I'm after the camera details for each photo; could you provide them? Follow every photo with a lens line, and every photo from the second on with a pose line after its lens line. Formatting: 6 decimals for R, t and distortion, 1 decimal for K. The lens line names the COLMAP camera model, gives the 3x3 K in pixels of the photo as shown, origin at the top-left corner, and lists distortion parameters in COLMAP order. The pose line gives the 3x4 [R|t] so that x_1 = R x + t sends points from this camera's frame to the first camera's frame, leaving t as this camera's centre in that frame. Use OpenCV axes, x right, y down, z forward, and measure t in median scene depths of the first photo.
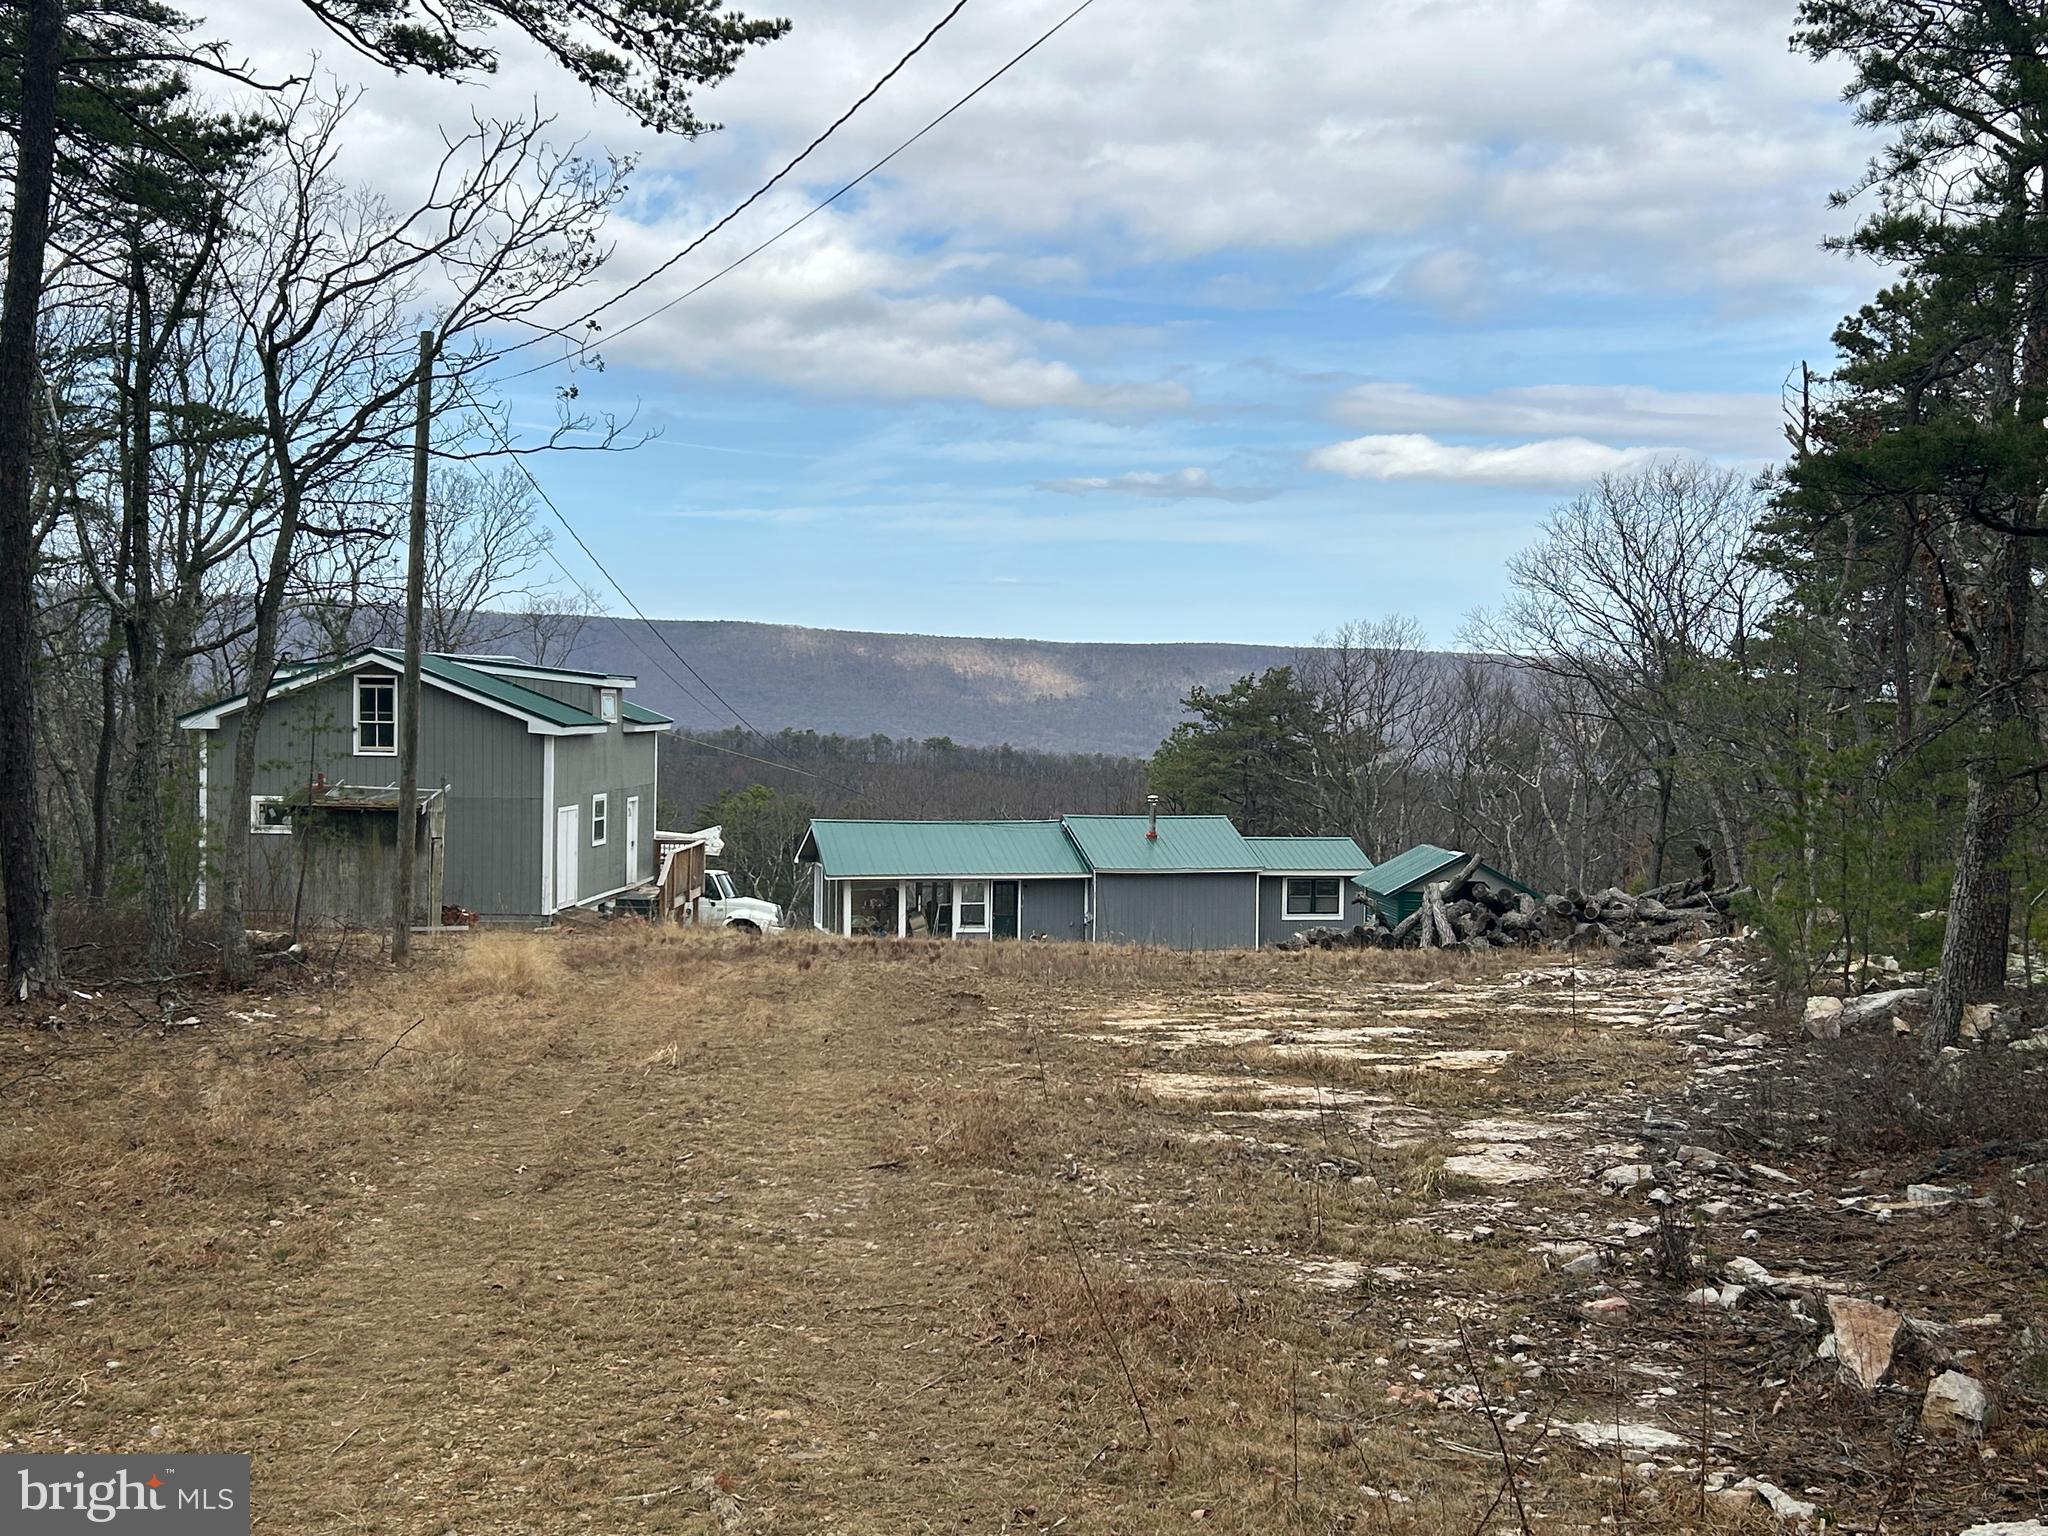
lens RADIAL K [[2322.2, 0, 1024.0], [0, 2322.2, 768.0], [0, 0, 1]] dist [0.003717, 0.002862]
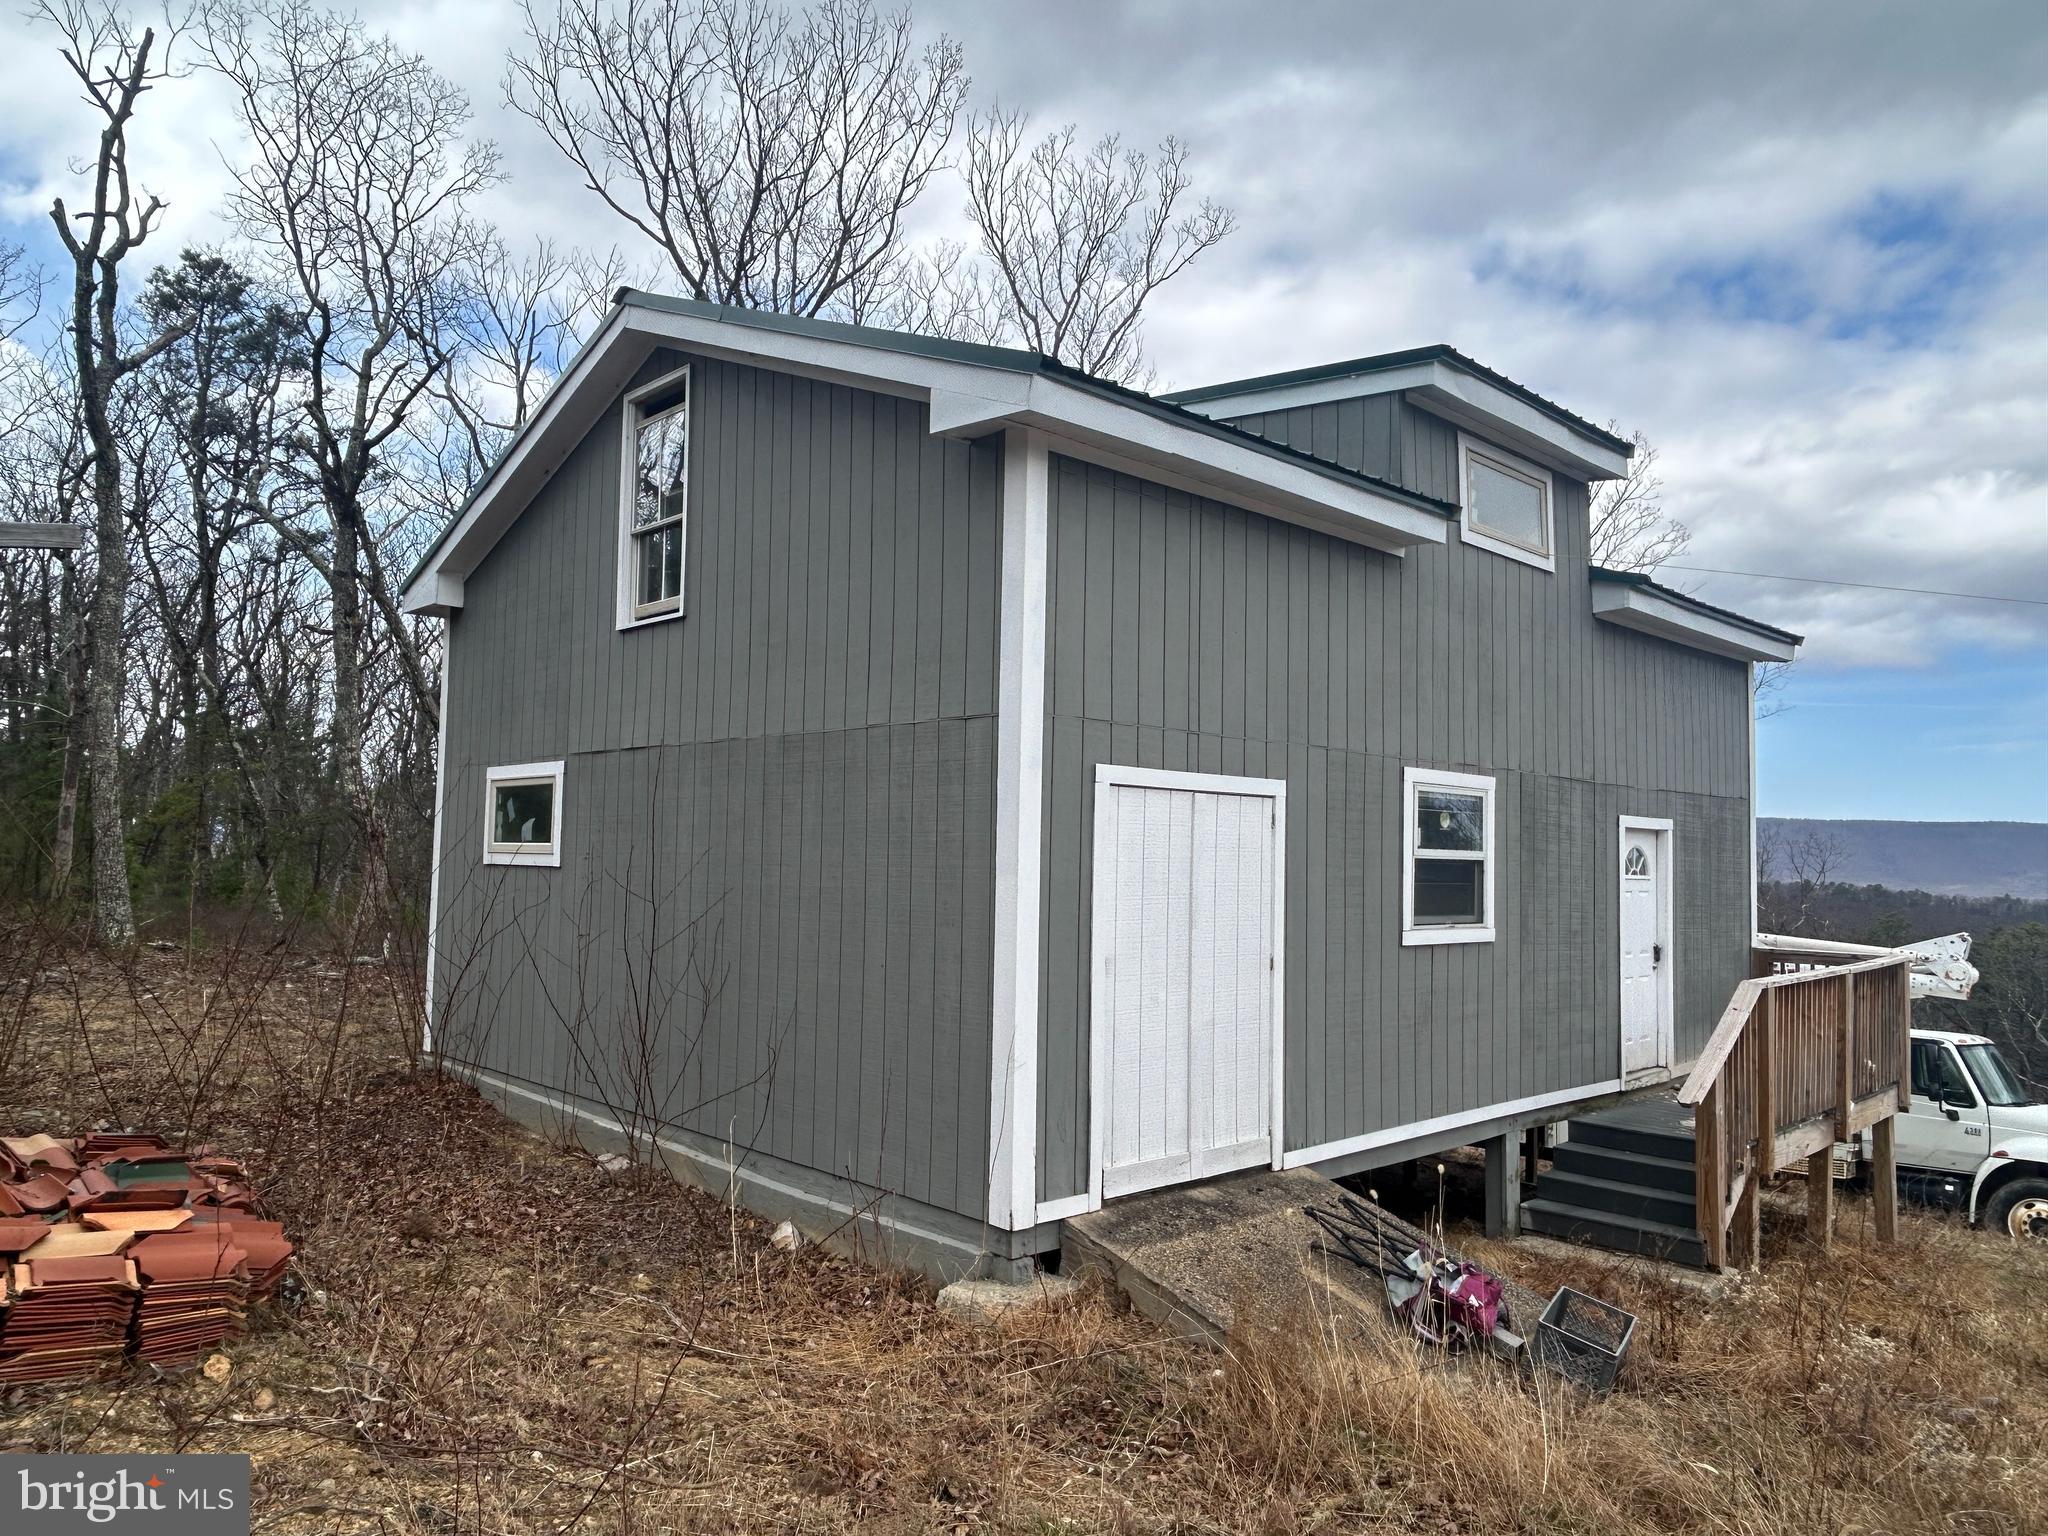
lens RADIAL K [[1392.4, 0, 1024.0], [0, 1392.4, 768.0], [0, 0, 1]] dist [0.002257, 0.001535]
pose [[0.741903, -0.039579, -0.669339, -0.094386], [-0.029751, 0.995330, -0.091831, 0.026142], [0.669847, 0.088043, 0.737260, 0.755766]]
